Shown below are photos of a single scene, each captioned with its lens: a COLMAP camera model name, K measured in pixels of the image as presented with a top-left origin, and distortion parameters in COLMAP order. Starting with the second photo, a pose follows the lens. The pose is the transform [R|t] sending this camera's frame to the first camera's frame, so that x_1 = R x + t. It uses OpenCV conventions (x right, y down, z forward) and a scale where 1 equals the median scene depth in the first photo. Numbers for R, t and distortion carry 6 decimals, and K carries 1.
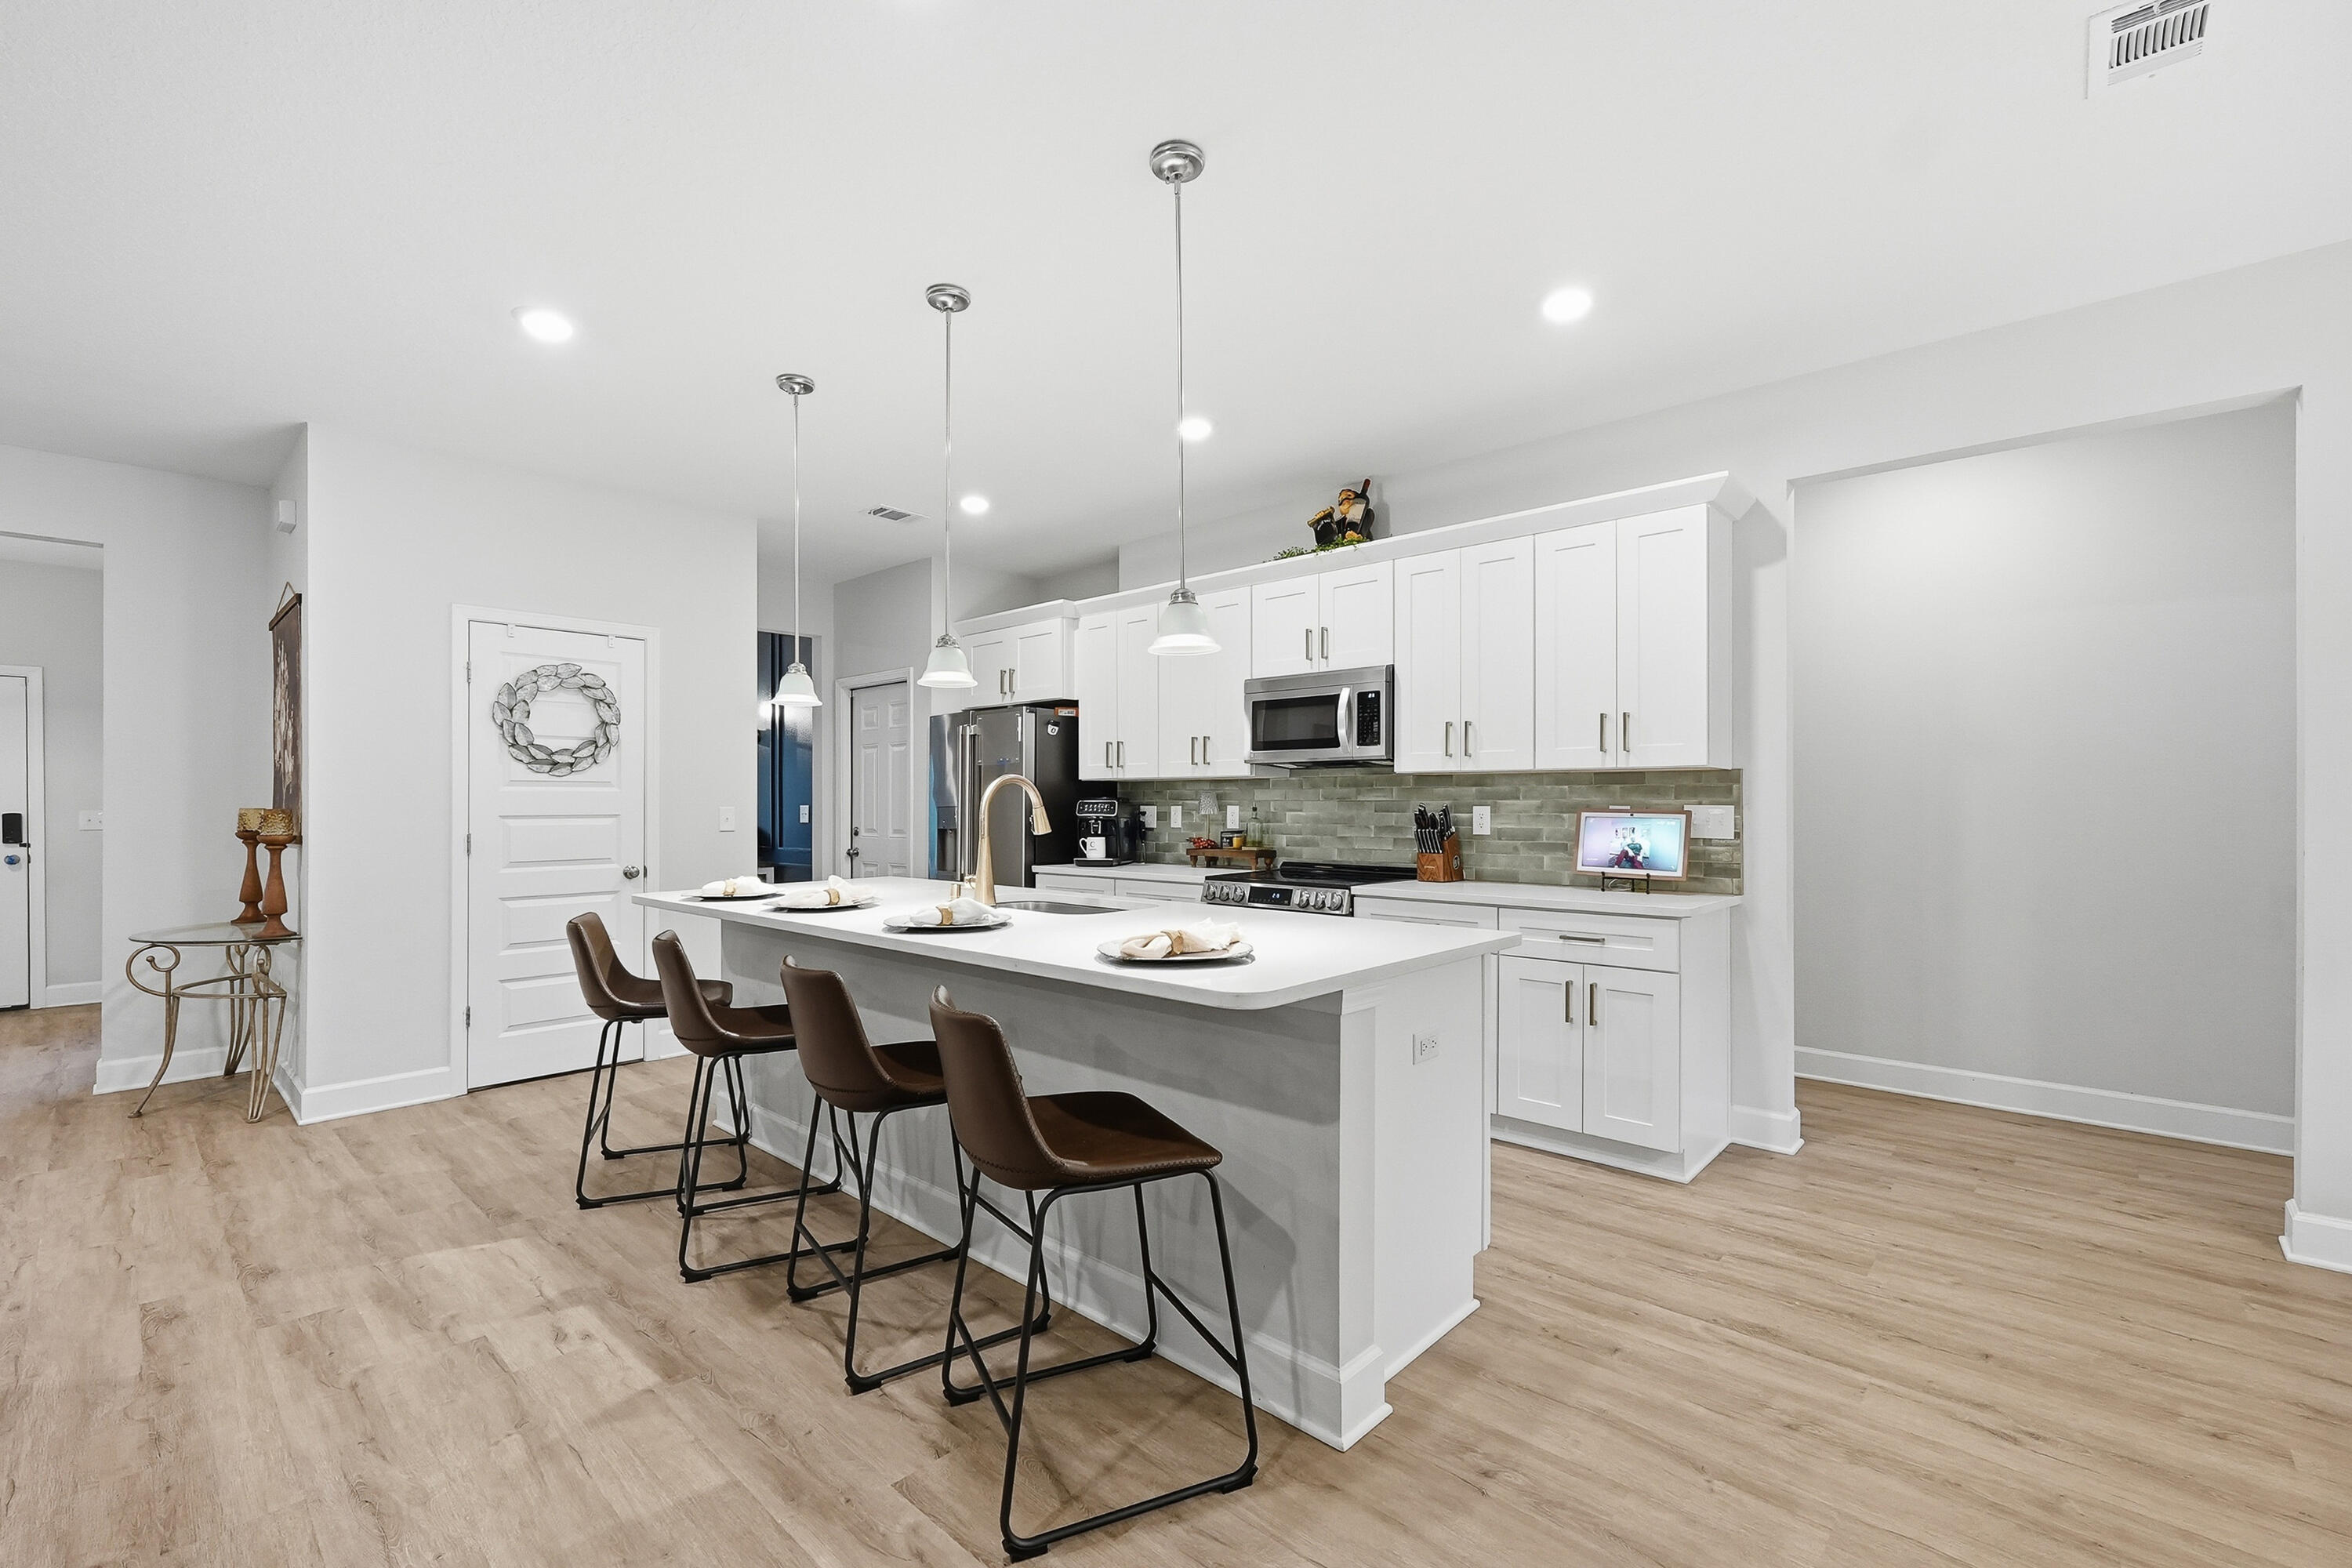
lens RADIAL K [[999.5, 0, 1198.7], [0, 999.5, 800.9], [0, 0, 1]] dist [-0.000503, 0.000723]
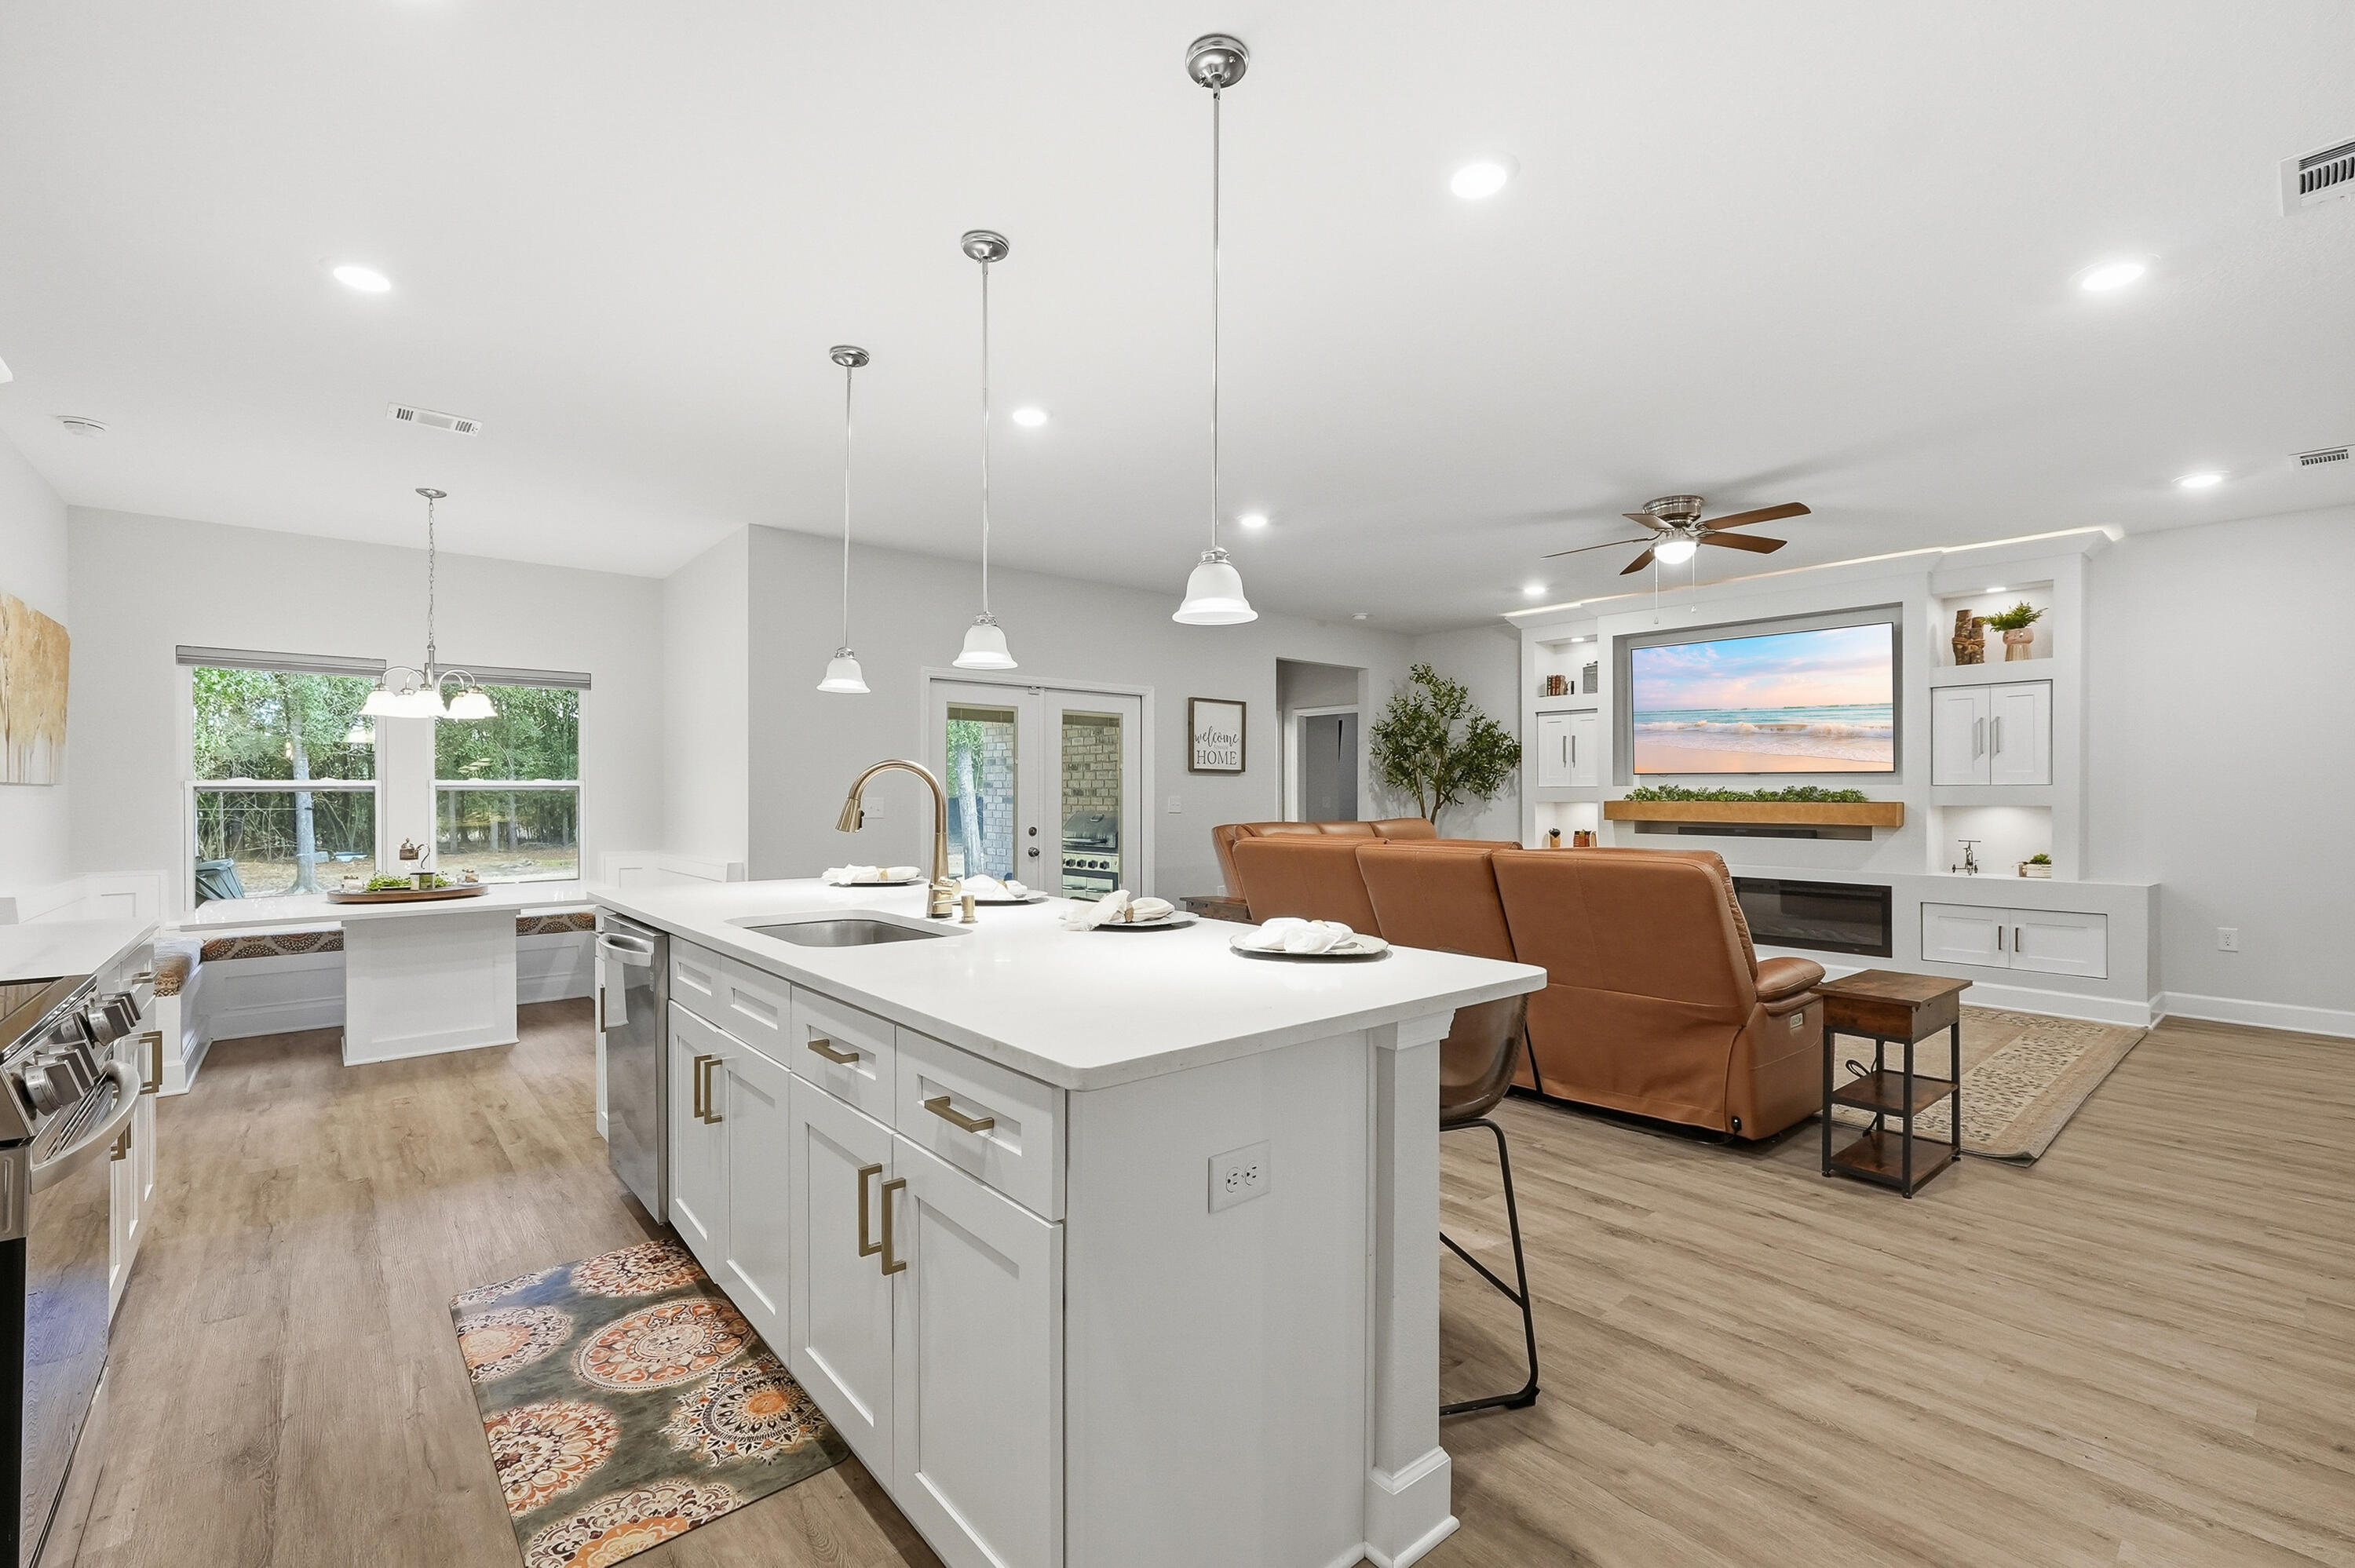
lens RADIAL K [[1000.7, 0, 1192.2], [0, 1000.7, 788.6], [0, 0, 1]] dist [-0.000503, 0.000723]
pose [[-0.991635, 0.002030, 0.129060, -0.370286], [0.001509, 0.999990, -0.004132, 0.001965], [-0.129067, -0.003902, -0.991628, 1.254362]]
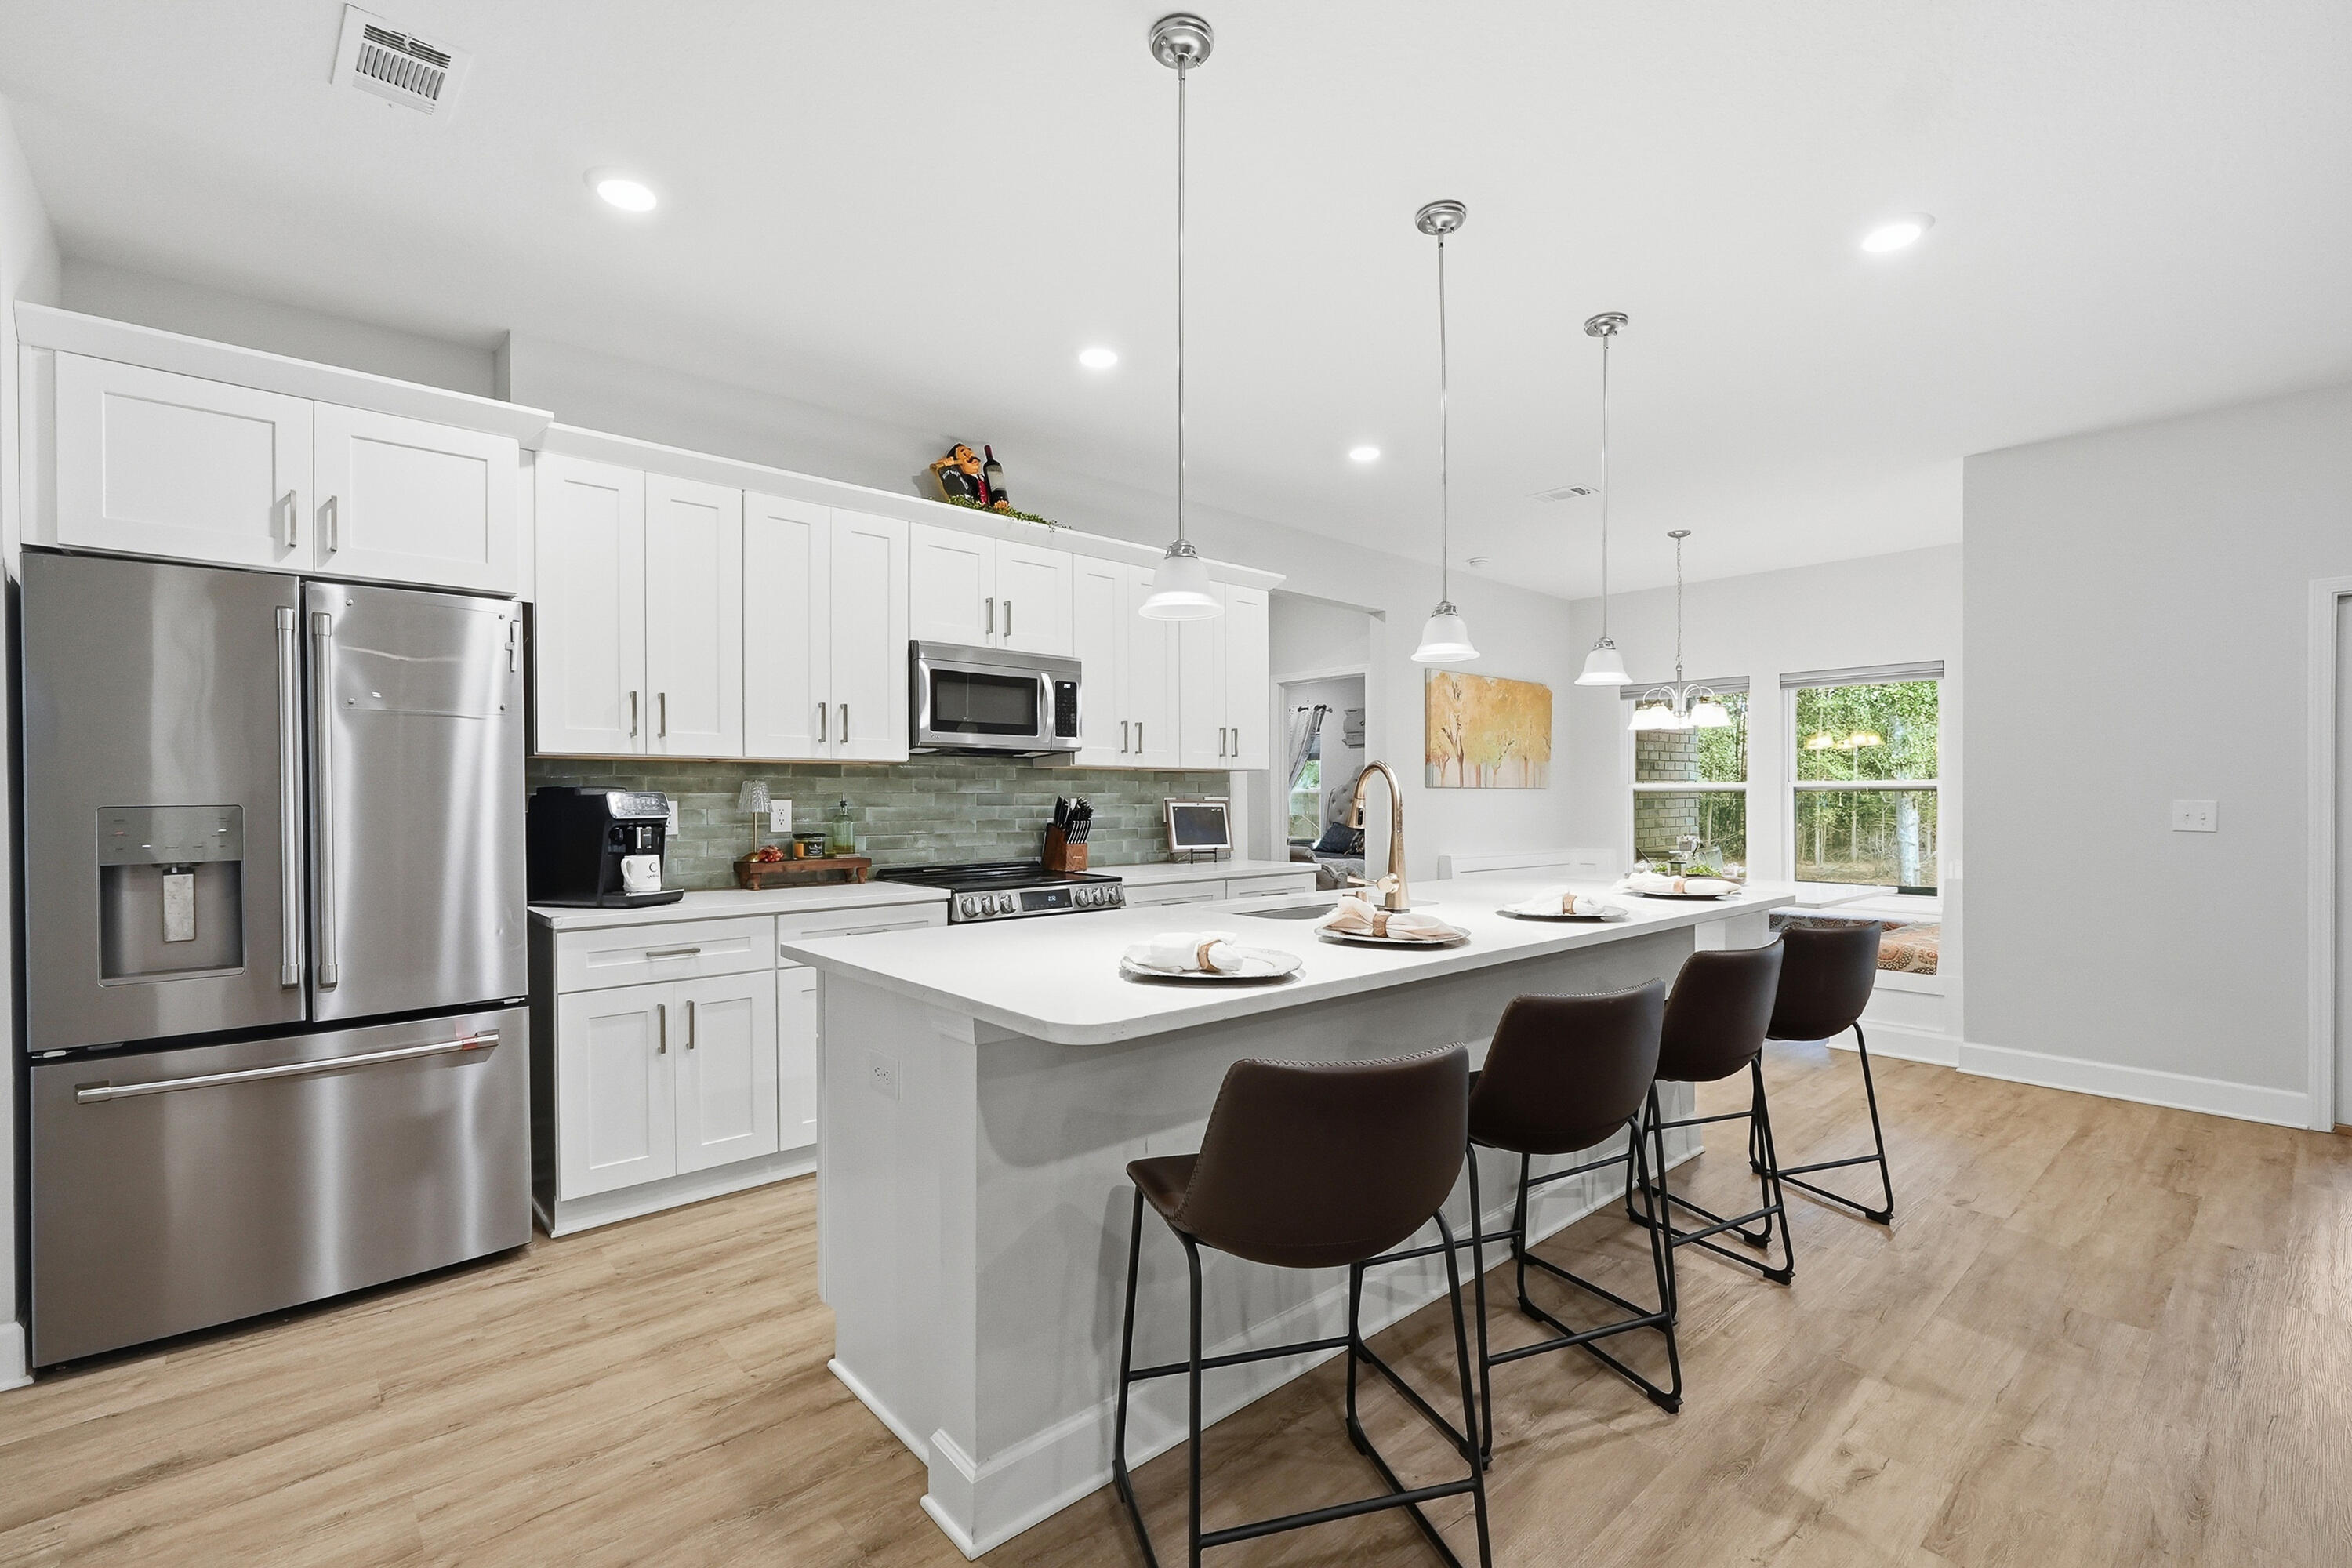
lens RADIAL K [[999.5, 0, 1160.0], [0, 999.5, 826.0], [0, 0, 1]] dist [-0.000503, 0.000723]
pose [[0.126936, -0.029843, 0.991462, -0.764792], [-0.000393, 0.999546, 0.030137, 0.002038], [-0.991911, -0.004215, 0.126867, 0.753573]]
